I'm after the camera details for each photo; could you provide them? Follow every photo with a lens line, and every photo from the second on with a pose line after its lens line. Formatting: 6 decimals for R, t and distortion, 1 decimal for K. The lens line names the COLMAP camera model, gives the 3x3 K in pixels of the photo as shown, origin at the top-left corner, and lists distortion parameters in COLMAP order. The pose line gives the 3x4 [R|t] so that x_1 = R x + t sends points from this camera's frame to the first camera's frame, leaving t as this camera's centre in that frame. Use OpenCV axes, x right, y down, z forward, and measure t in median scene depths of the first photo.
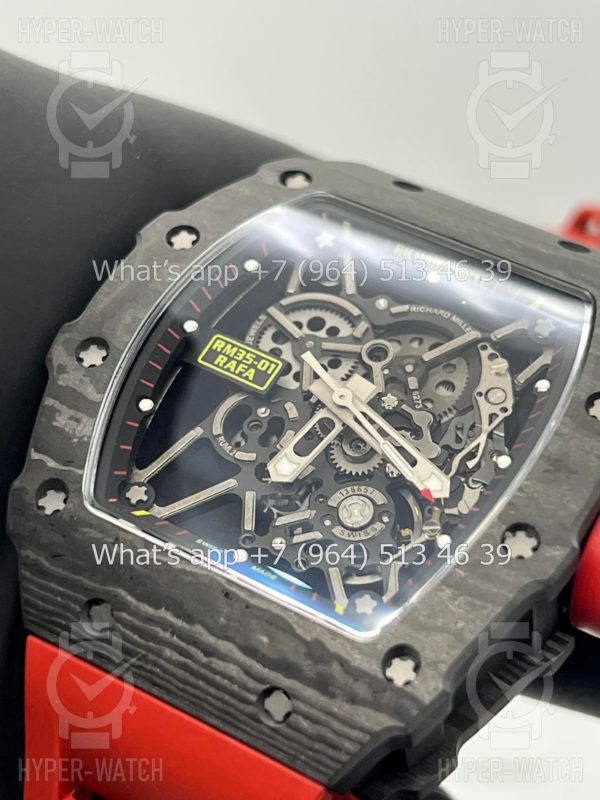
lens RADIAL K [[1887.6, 0, 301.0], [0, 1887.6, 400.0], [0, 0, 1]] dist [0.581767, 0.091406]
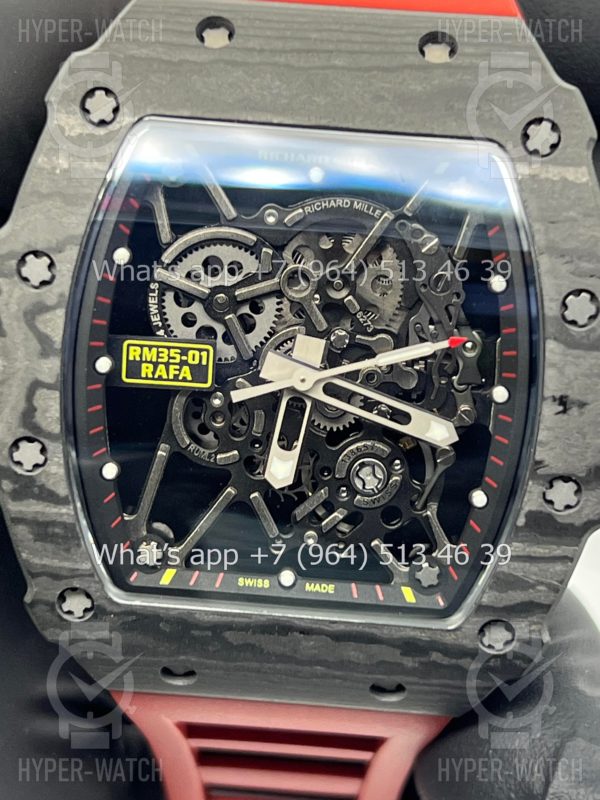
lens RADIAL K [[1887.6, 0, 301.0], [0, 1887.6, 400.0], [0, 0, 1]] dist [0.581767, 0.091406]
pose [[0.885416, -0.464748, 0.006878, 0.009724], [0.338427, 0.654758, 0.675840, -0.597287], [-0.318599, -0.596072, 0.737017, 0.304849]]
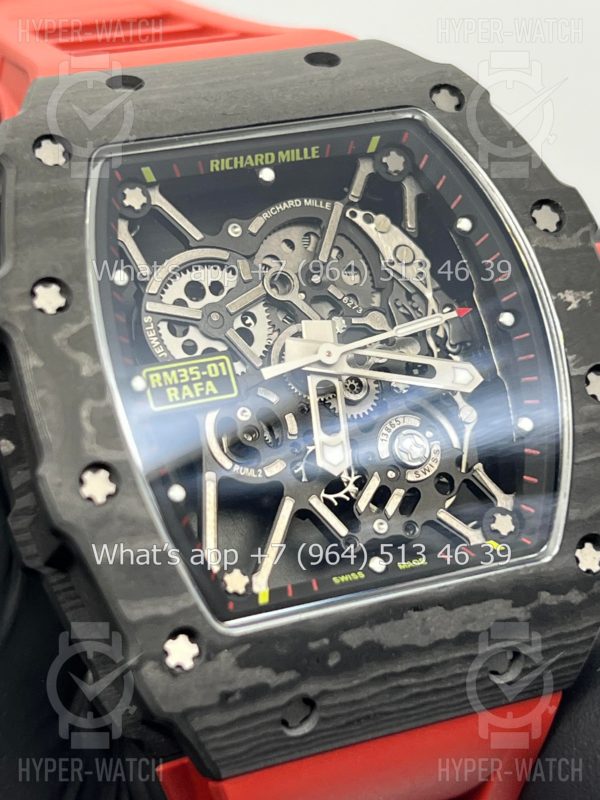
lens RADIAL K [[1887.6, 0, 301.0], [0, 1887.6, 400.0], [0, 0, 1]] dist [0.581767, 0.091406]
pose [[0.608795, -0.597692, 0.521664, -0.456882], [0.363149, 0.794582, 0.486581, -0.415799], [-0.705331, -0.106786, 0.700789, 0.358920]]
